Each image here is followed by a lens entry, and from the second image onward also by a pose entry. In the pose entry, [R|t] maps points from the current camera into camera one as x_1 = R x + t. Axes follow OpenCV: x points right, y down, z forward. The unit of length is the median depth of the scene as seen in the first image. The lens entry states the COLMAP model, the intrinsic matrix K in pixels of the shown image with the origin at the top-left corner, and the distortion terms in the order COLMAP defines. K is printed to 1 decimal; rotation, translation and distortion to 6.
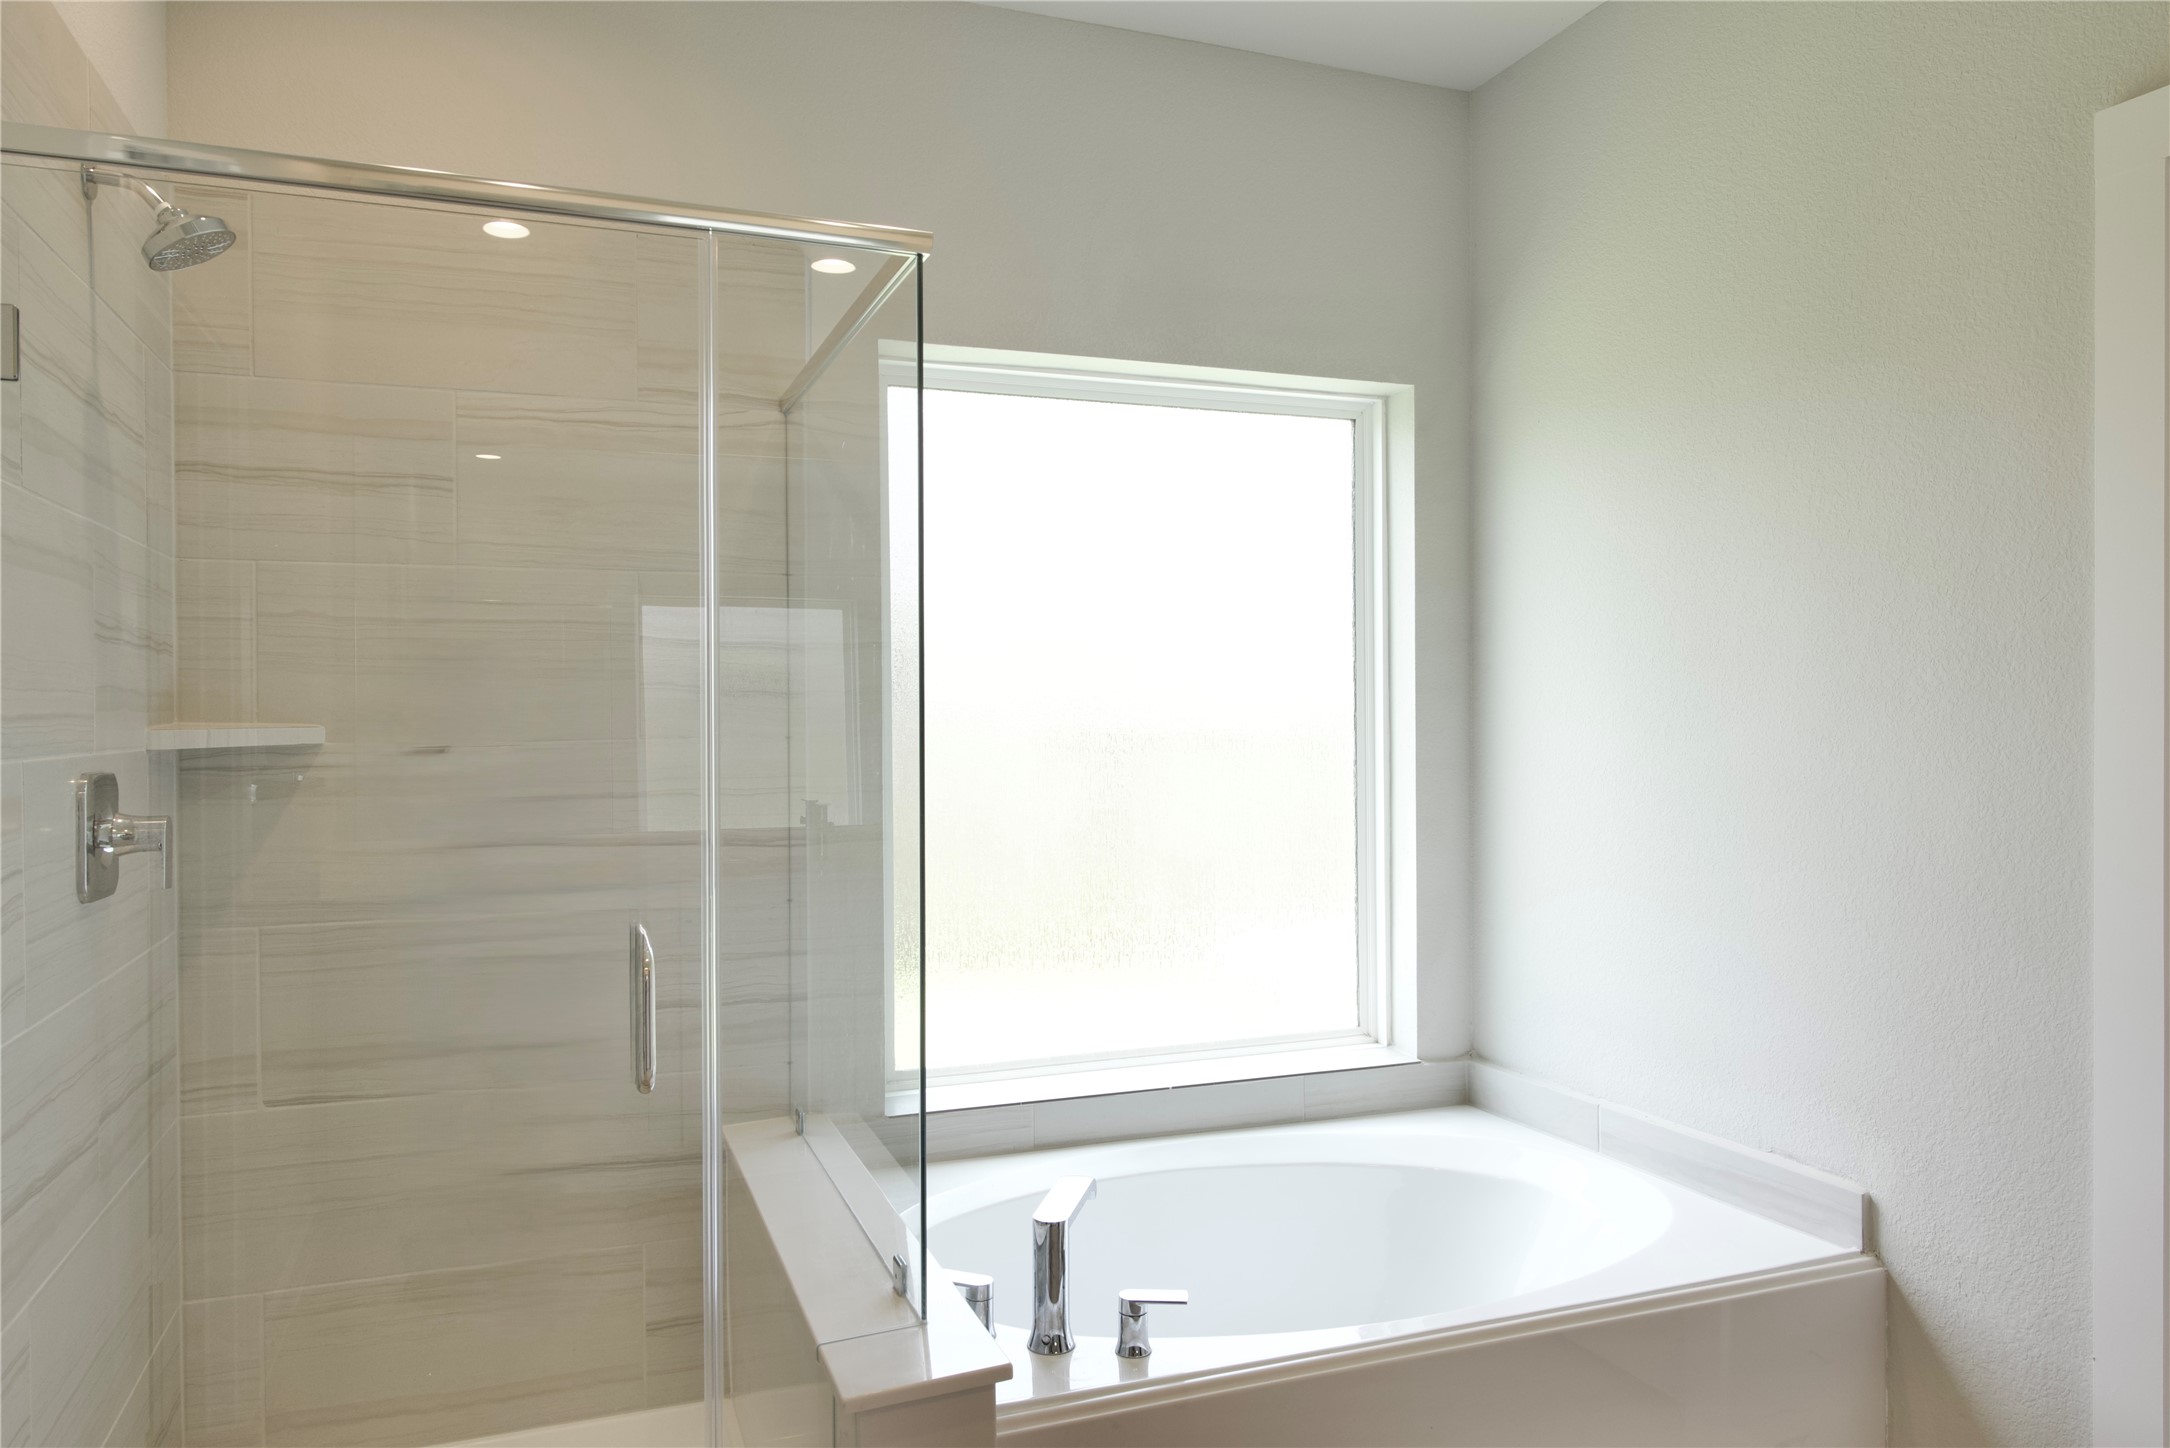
lens RADIAL K [[1479.6, 0, 1078.3], [0, 1479.6, 728.3], [0, 0, 1]] dist [0.008290, -0.001570]
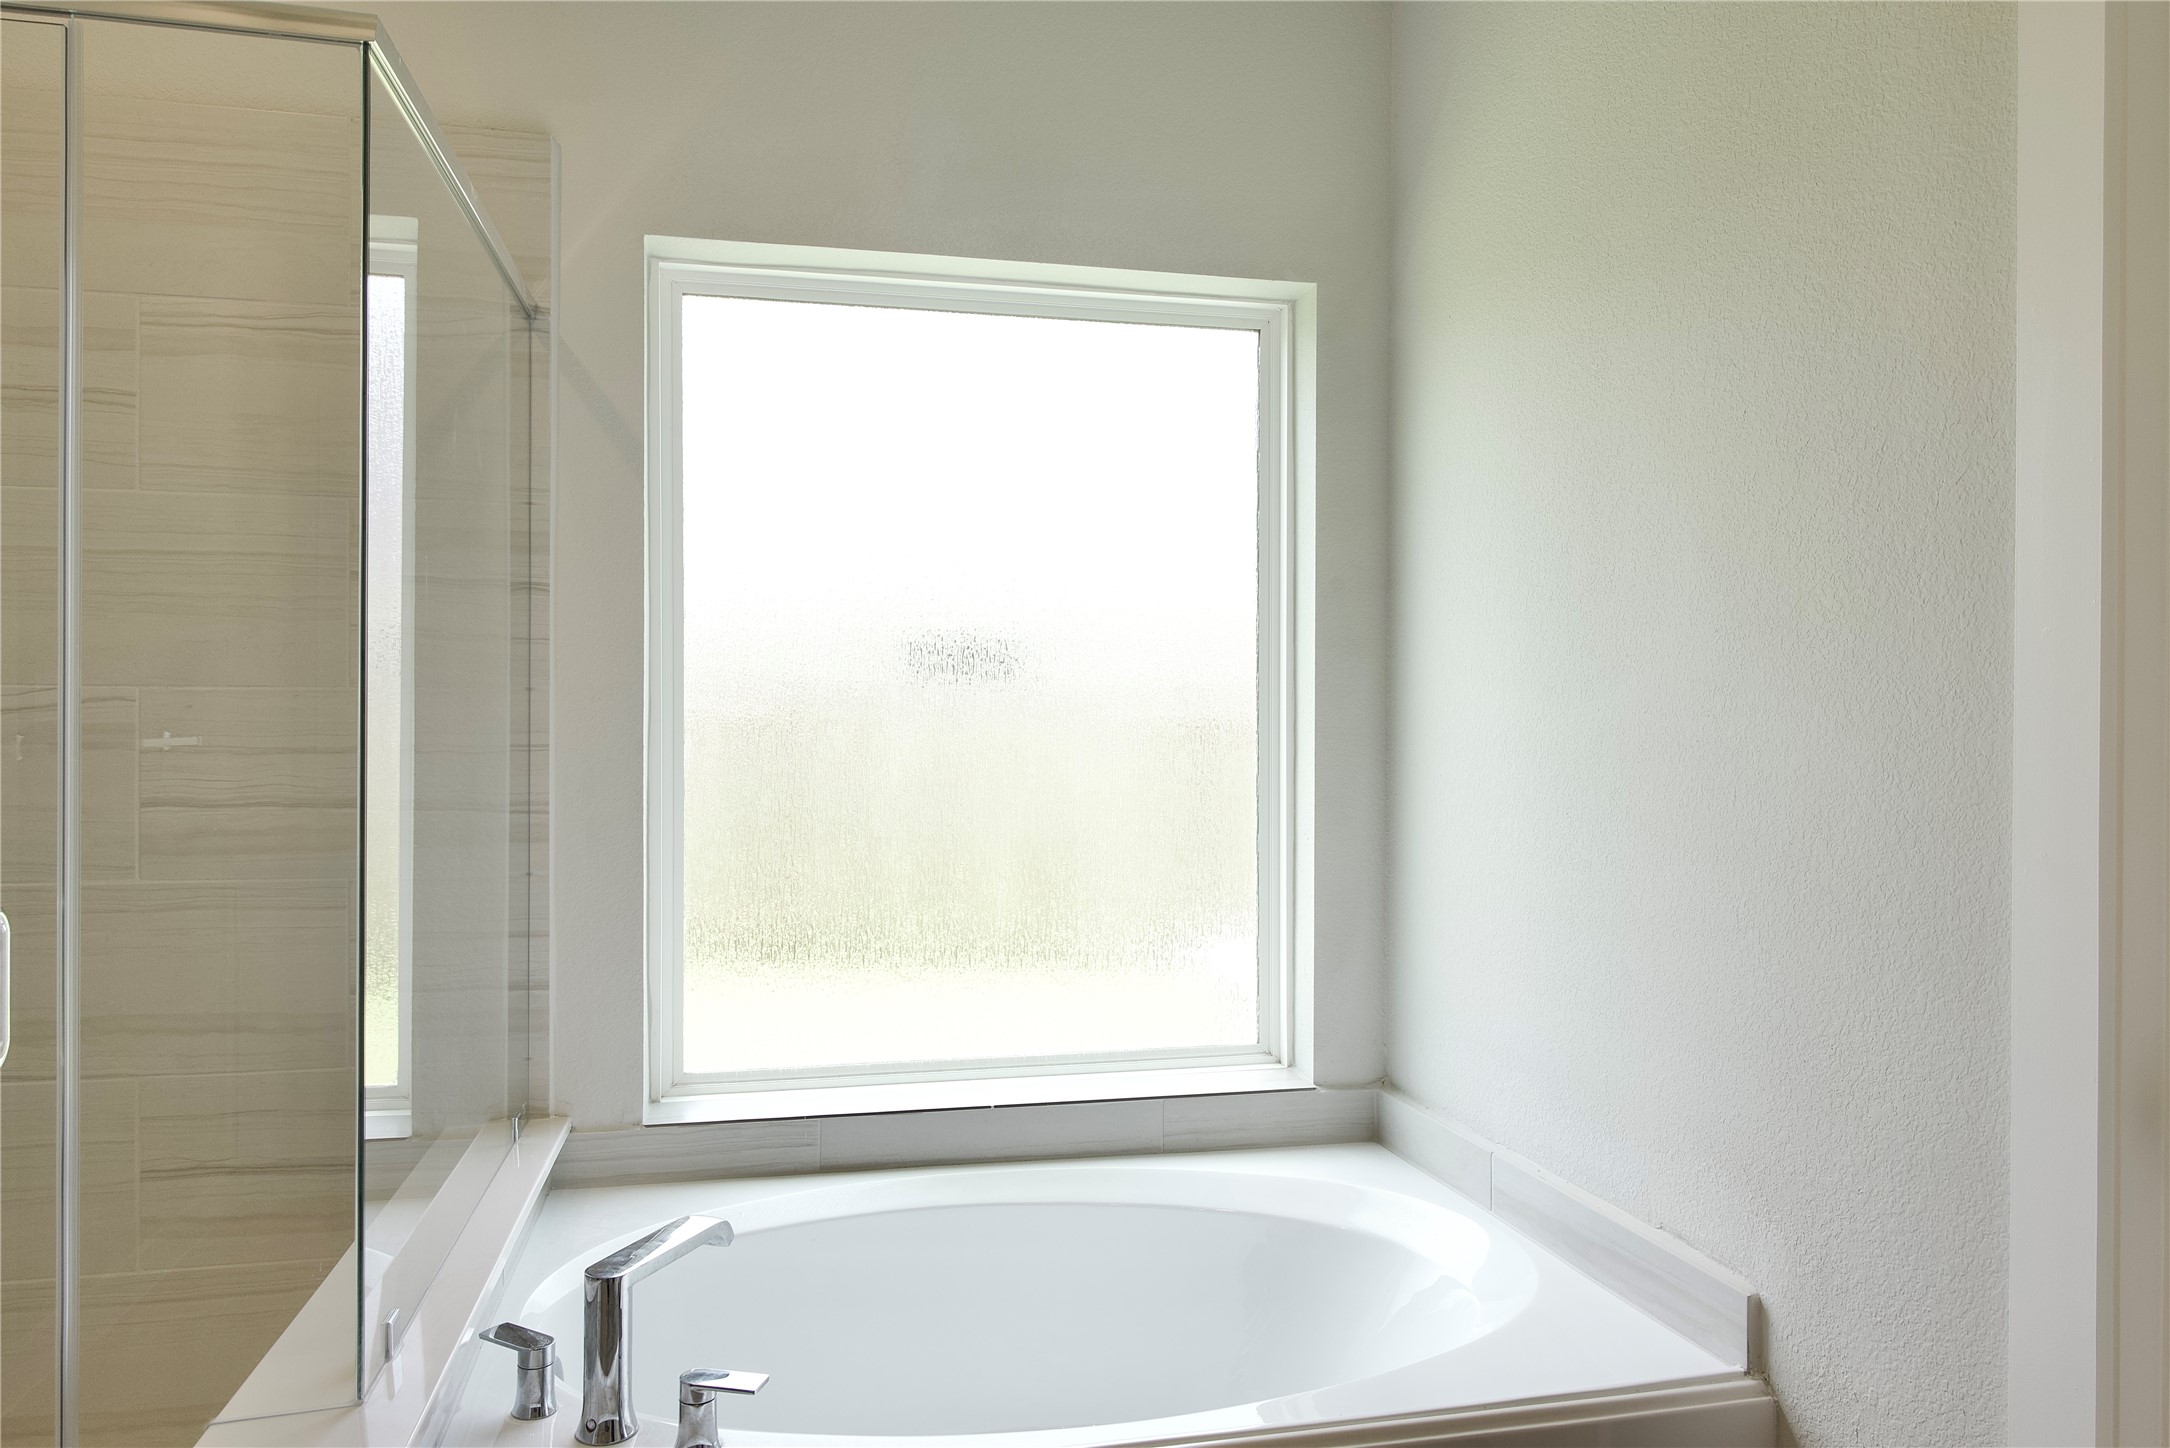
lens RADIAL K [[1463.0, 0, 1079.8], [0, 1463.0, 724.6], [0, 0, 1]] dist [0.001401, 0.000350]
pose [[0.990377, 0.009755, -0.138050, 0.247040], [-0.010221, 0.999944, -0.002673, 0.026468], [0.138016, 0.004058, 0.990422, 0.186015]]
